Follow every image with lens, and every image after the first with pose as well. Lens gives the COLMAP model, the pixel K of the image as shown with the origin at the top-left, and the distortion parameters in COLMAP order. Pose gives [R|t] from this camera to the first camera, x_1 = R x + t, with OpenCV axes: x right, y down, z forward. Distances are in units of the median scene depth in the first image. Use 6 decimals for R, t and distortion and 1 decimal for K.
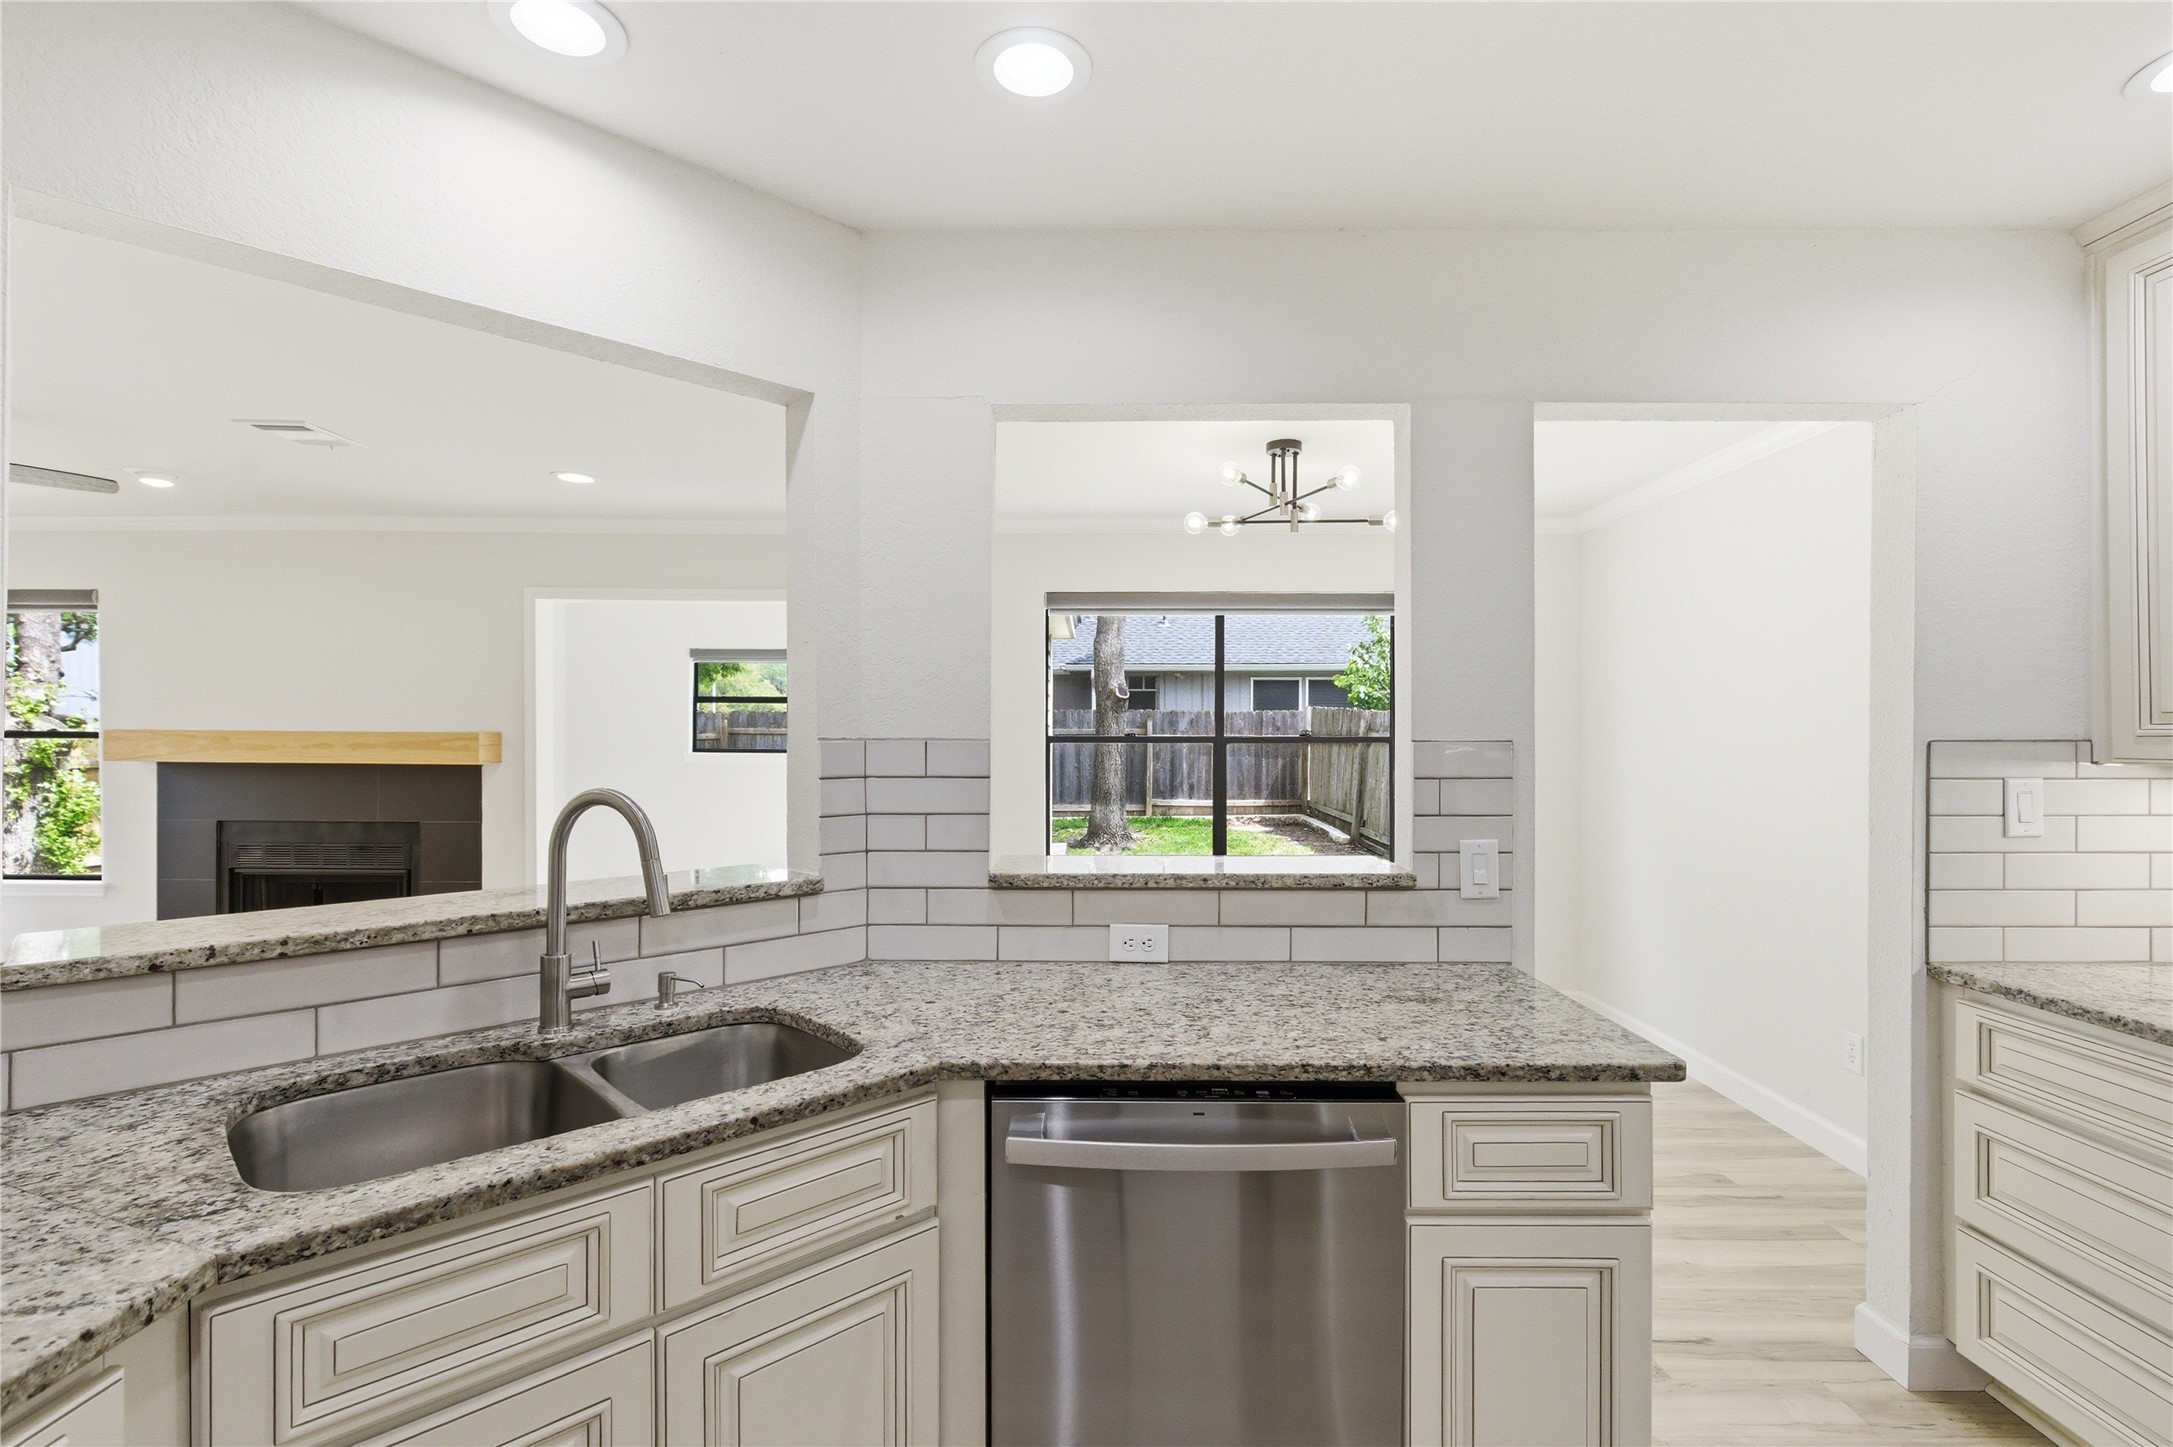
lens RADIAL K [[993.6, 0, 1097.1], [0, 993.6, 734.2], [0, 0, 1]] dist [-0.001781, -0.000074]
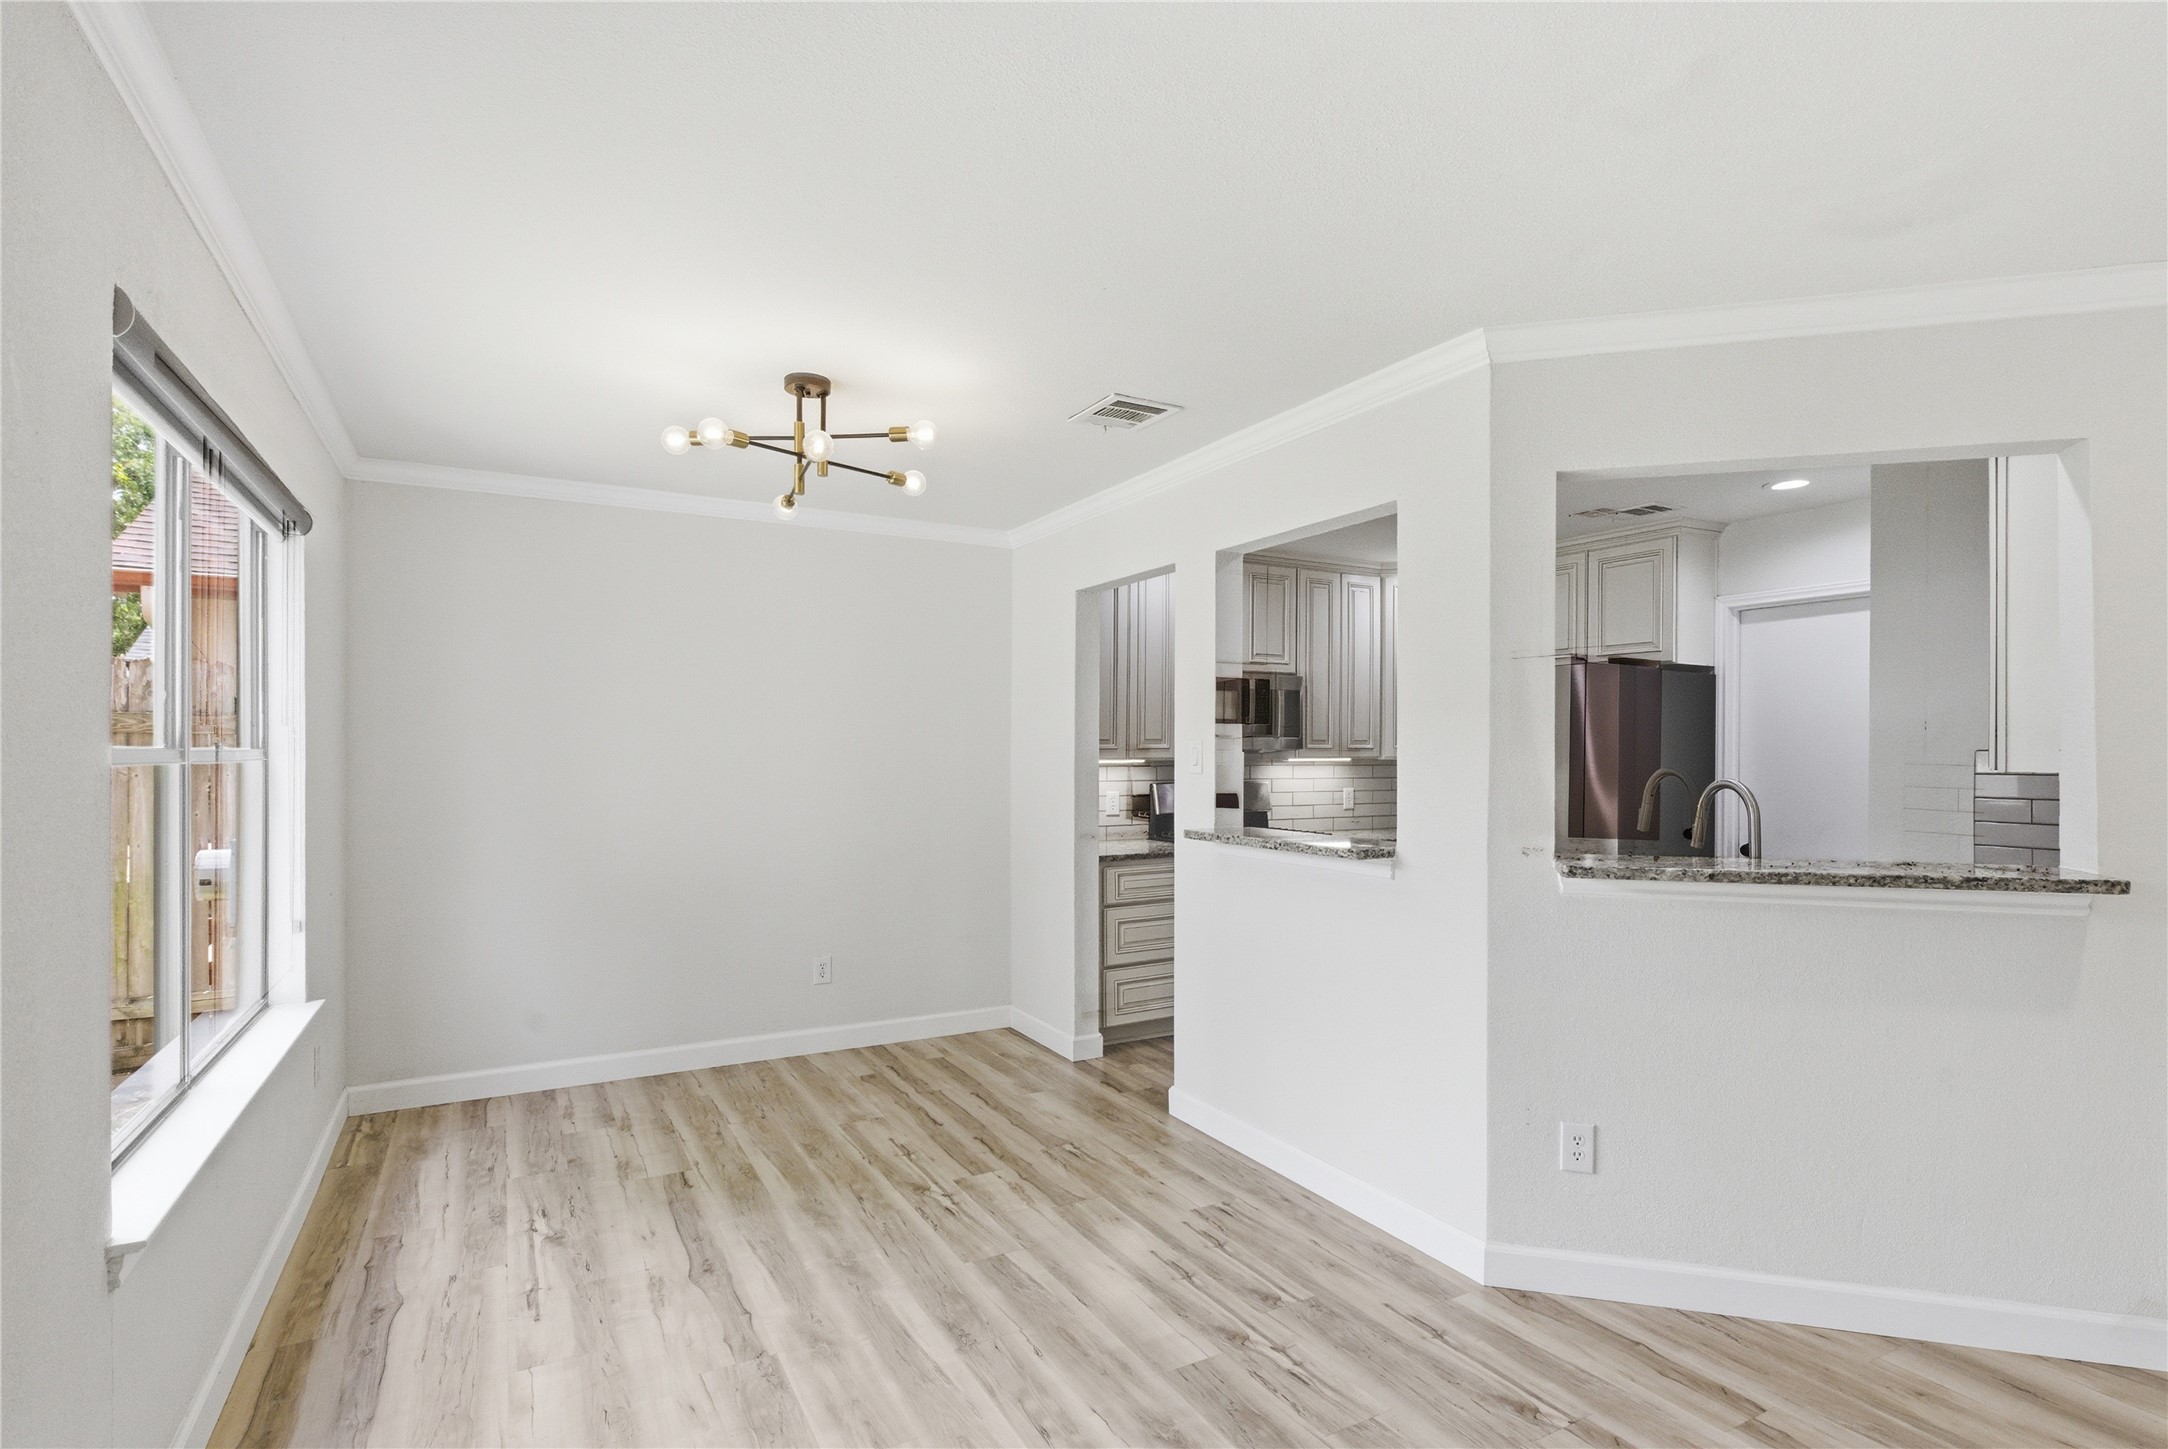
lens RADIAL K [[1055.9, 0, 1095.4], [0, 1055.9, 757.4], [0, 0, 1]] dist [-0.001913, 0.000313]
pose [[-0.485224, -0.005929, 0.874370, -1.144553], [-0.001593, 0.999981, 0.005896, 0.005213], [-0.874388, 0.001468, -0.485225, 2.099698]]
